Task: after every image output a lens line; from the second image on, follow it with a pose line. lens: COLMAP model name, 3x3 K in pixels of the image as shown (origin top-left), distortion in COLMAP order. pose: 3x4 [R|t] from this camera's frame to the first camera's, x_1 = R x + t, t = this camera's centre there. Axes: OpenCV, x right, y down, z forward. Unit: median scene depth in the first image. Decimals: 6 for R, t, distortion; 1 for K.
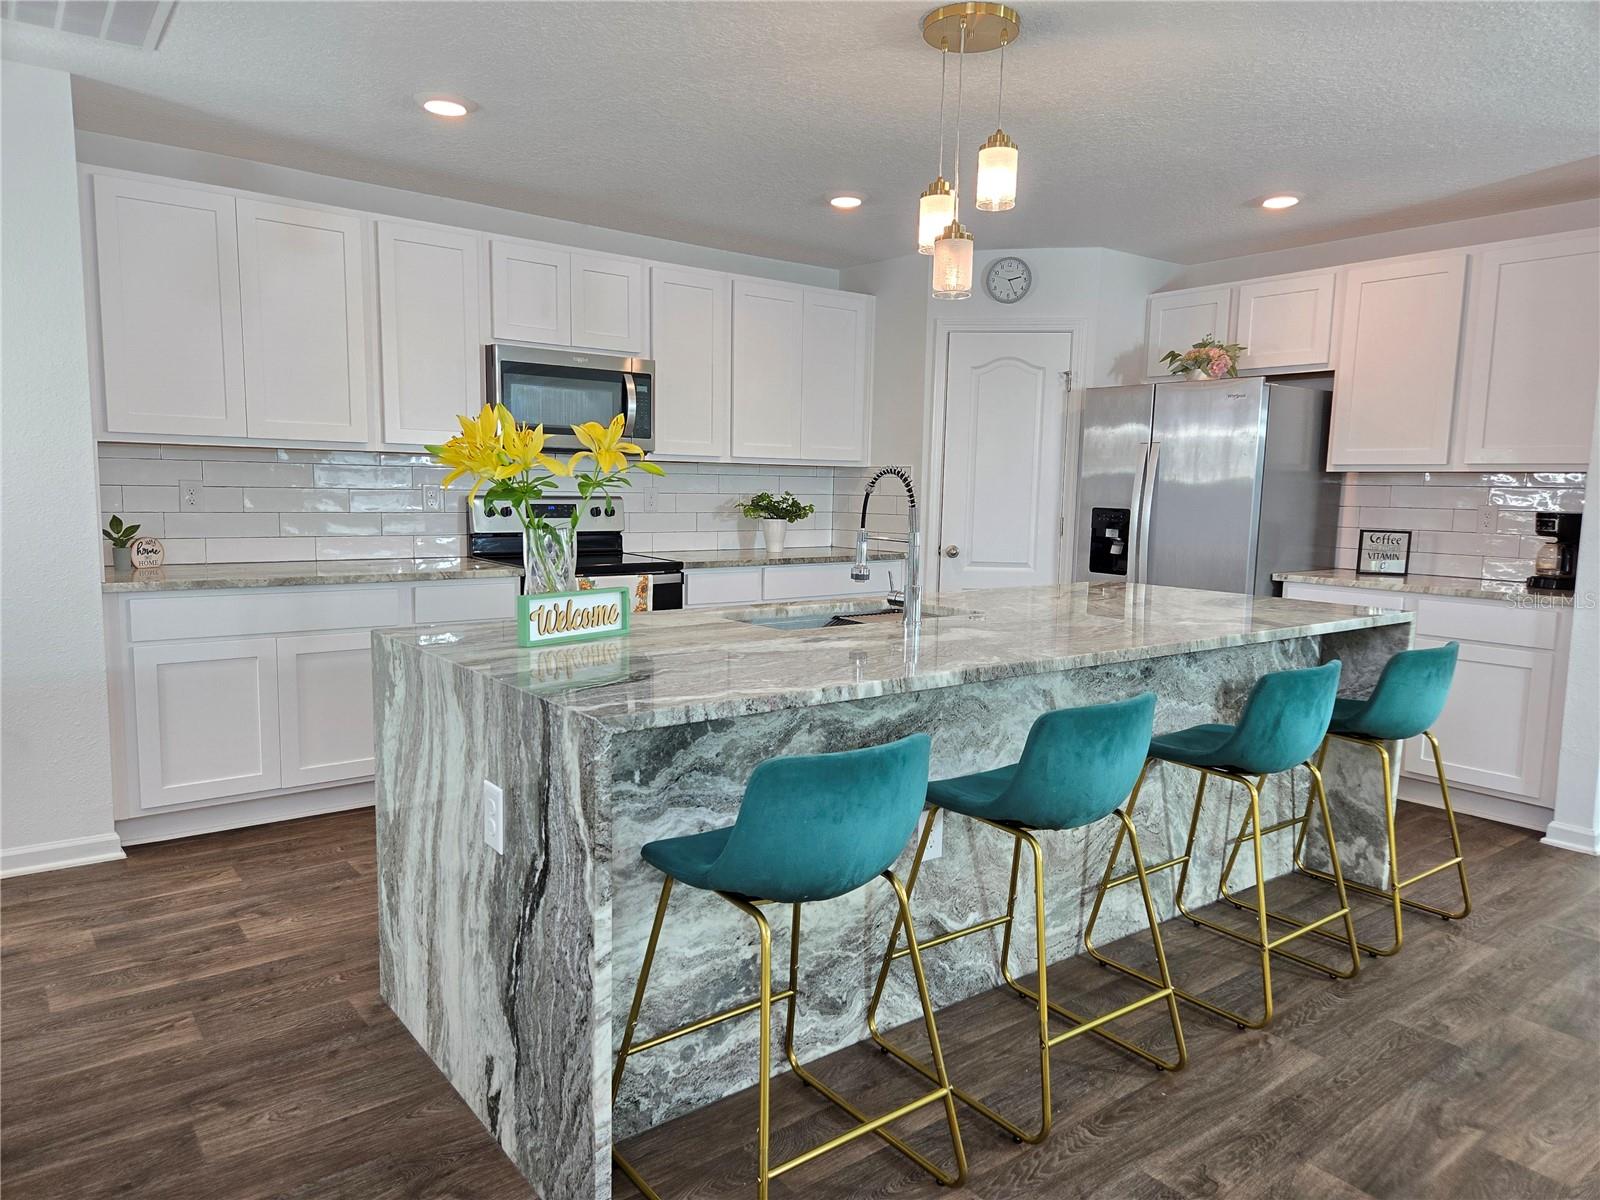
lens RADIAL K [[1070.8, 0, 800.0], [0, 1070.8, 603.0], [0, 0, 1]] dist [0.045323, -0.016932]
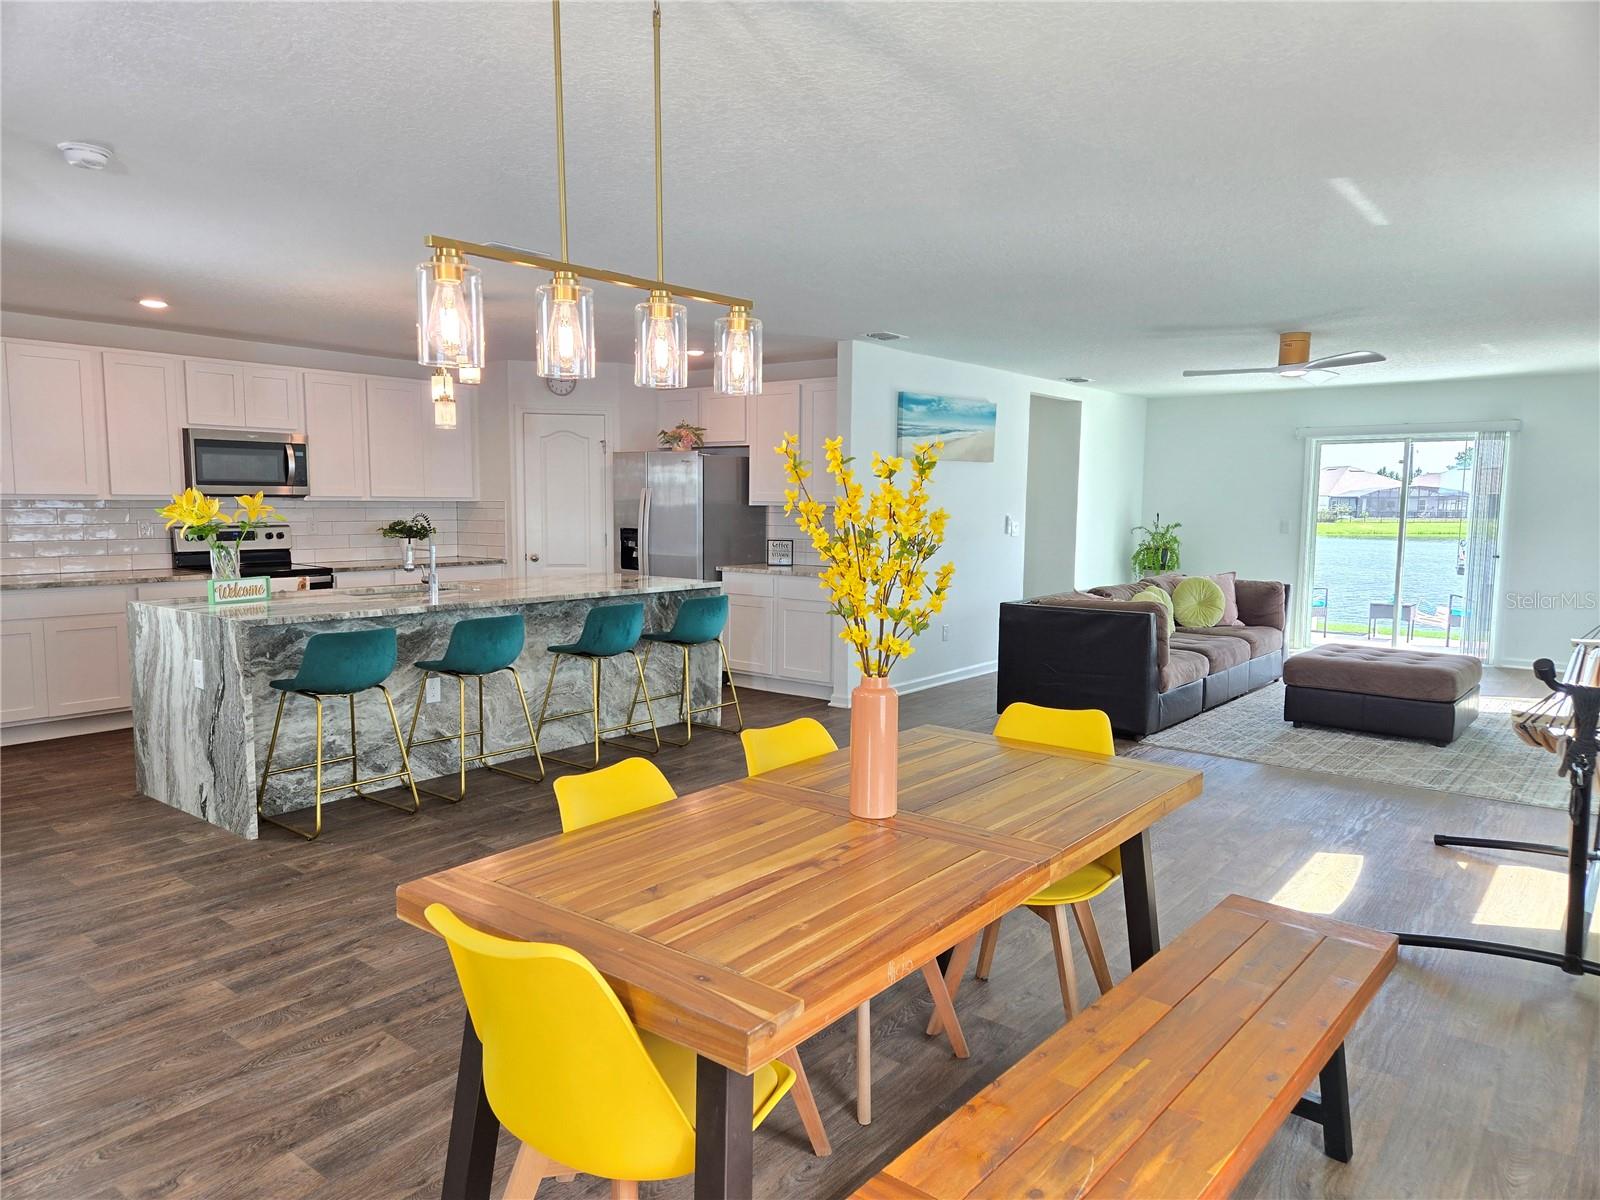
lens RADIAL K [[1070.8, 0, 808.8], [0, 1070.8, 606.8], [0, 0, 1]] dist [0.045323, -0.016932]
pose [[0.970684, -0.034694, 0.237841, 0.353027], [0.036215, 0.999342, -0.002028, 0.086605], [-0.237615, 0.010582, 0.971302, -1.269789]]
